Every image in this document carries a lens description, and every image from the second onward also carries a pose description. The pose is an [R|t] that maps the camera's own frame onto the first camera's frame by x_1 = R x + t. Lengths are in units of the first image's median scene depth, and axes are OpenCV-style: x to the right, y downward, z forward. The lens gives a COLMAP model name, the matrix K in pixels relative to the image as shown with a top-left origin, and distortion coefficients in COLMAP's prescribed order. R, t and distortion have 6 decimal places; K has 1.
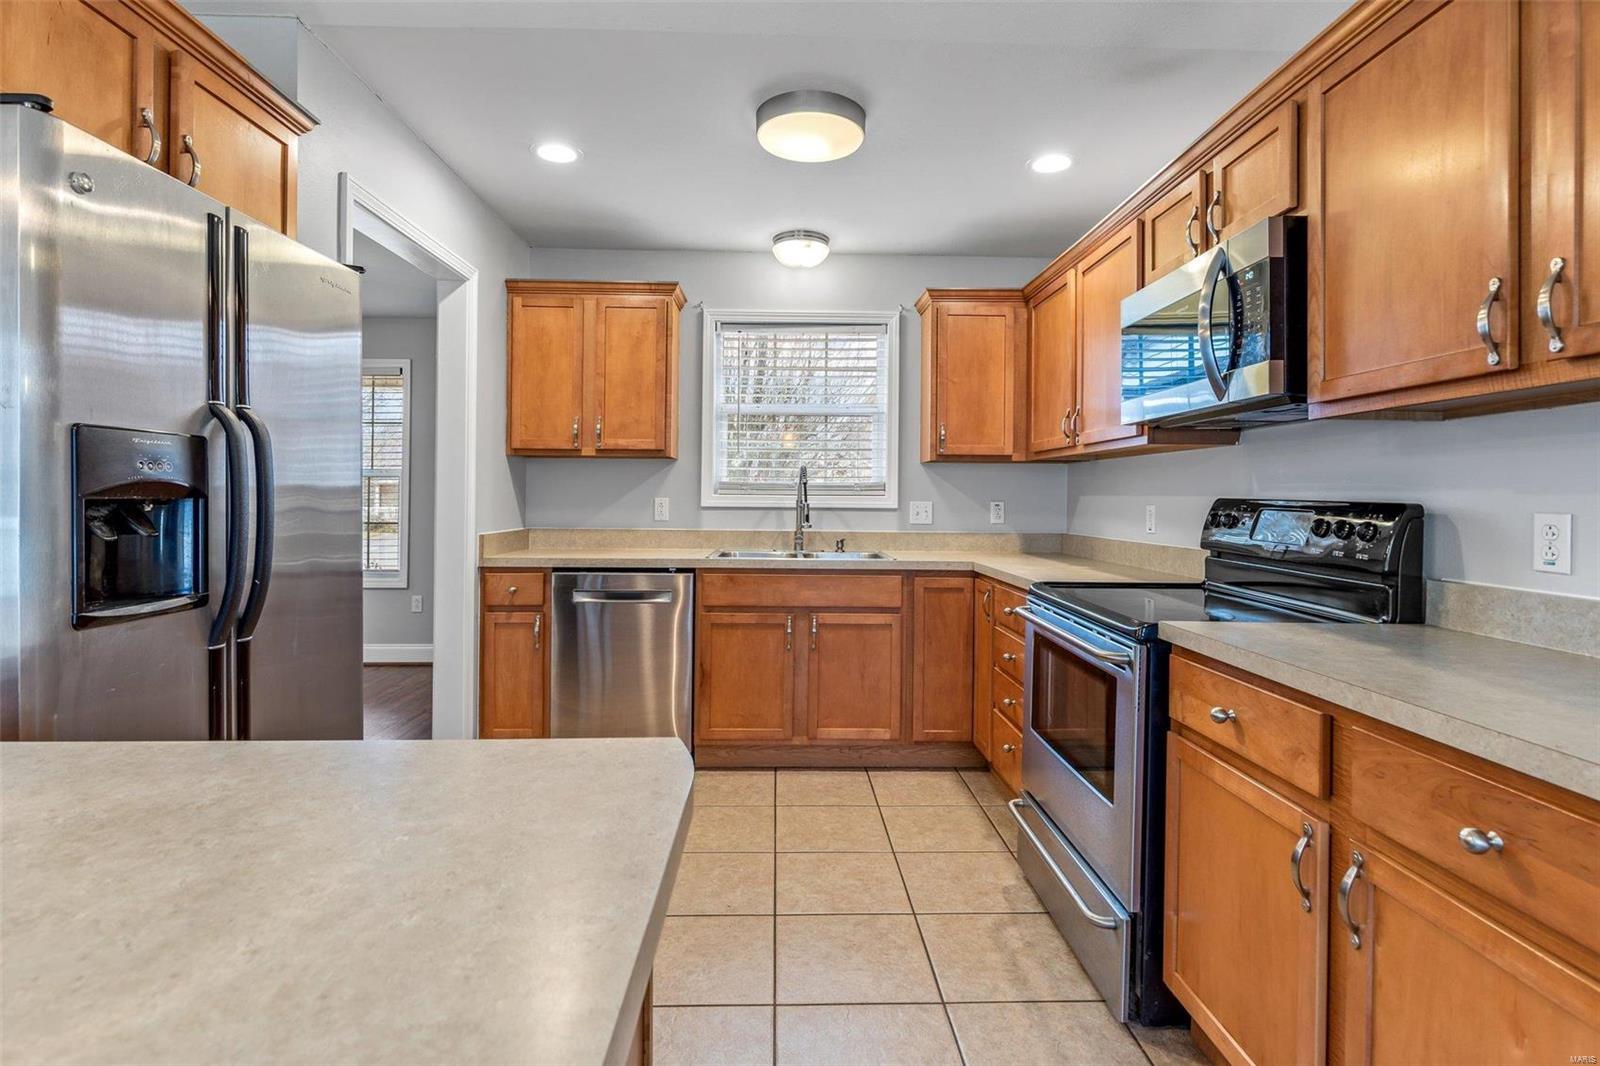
lens RADIAL K [[800.3, 0, 799.4], [0, 800.3, 495.4], [0, 0, 1]] dist [-0.002479, 0.000082]
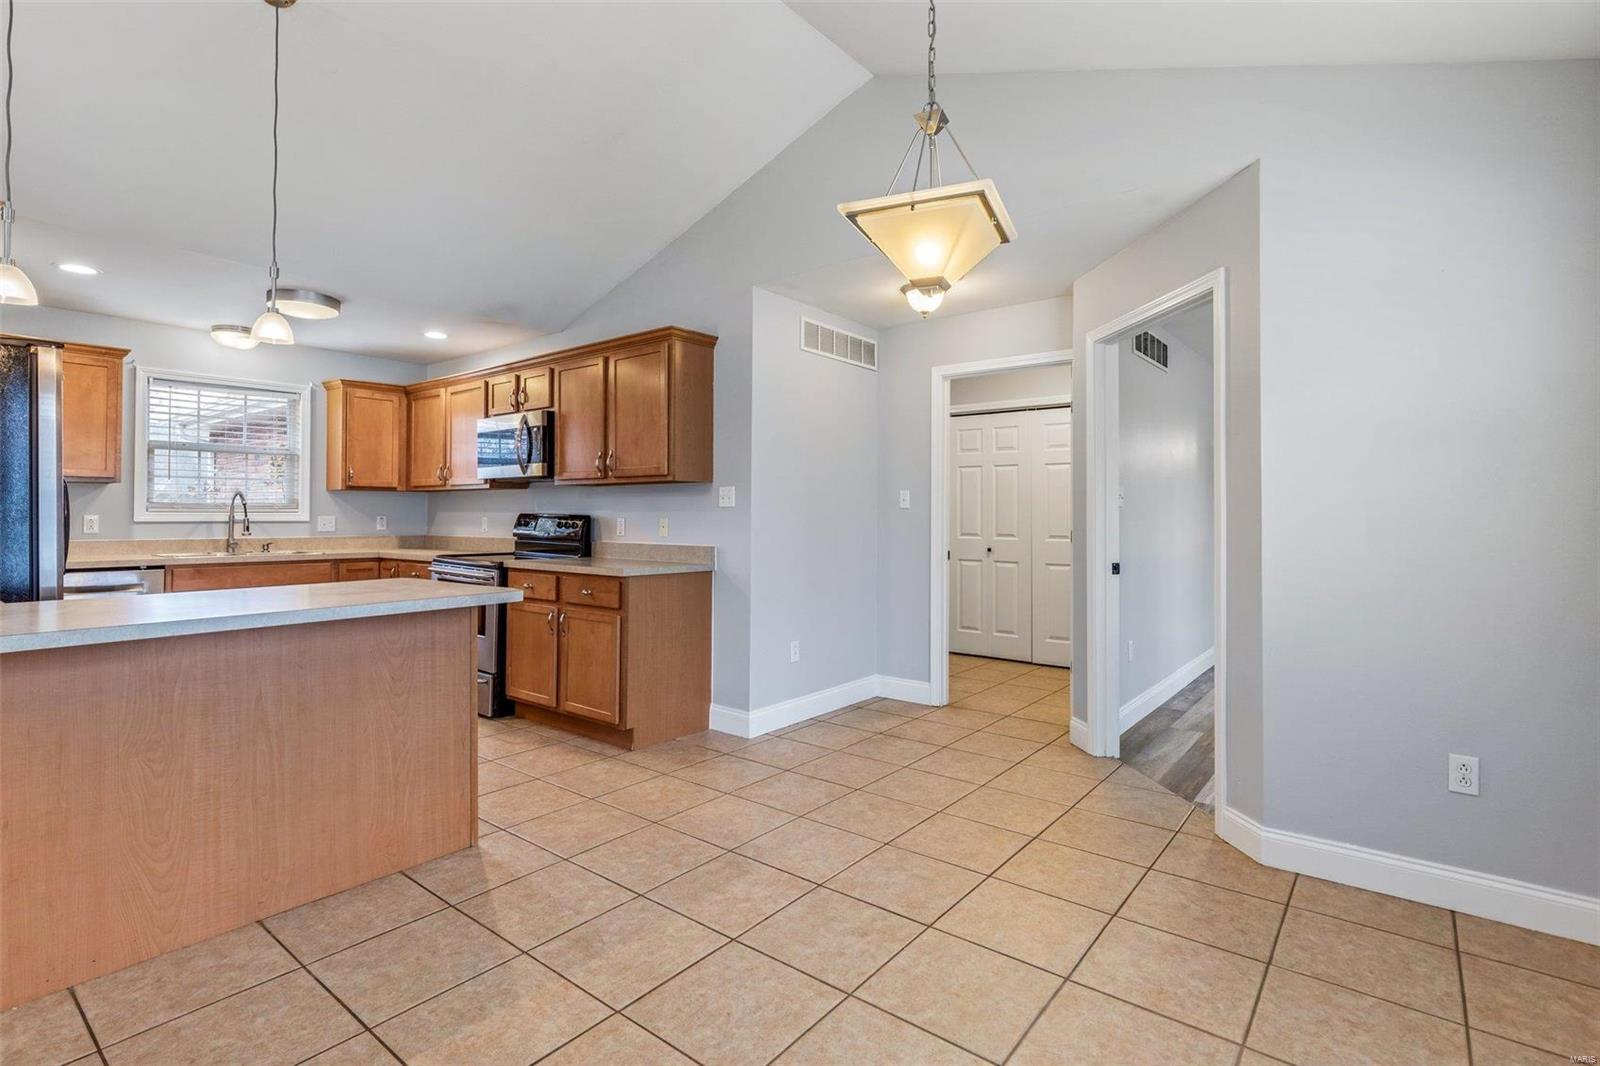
lens RADIAL K [[762.4, 0, 810.9], [0, 762.4, 506.5], [0, 0, 1]] dist [0.000682, 0.000567]
pose [[0.643666, 0.000918, 0.765306, -0.595295], [0.001283, 0.999997, -0.002279, -0.010068], [-0.765305, 0.002449, 0.643663, -1.009301]]
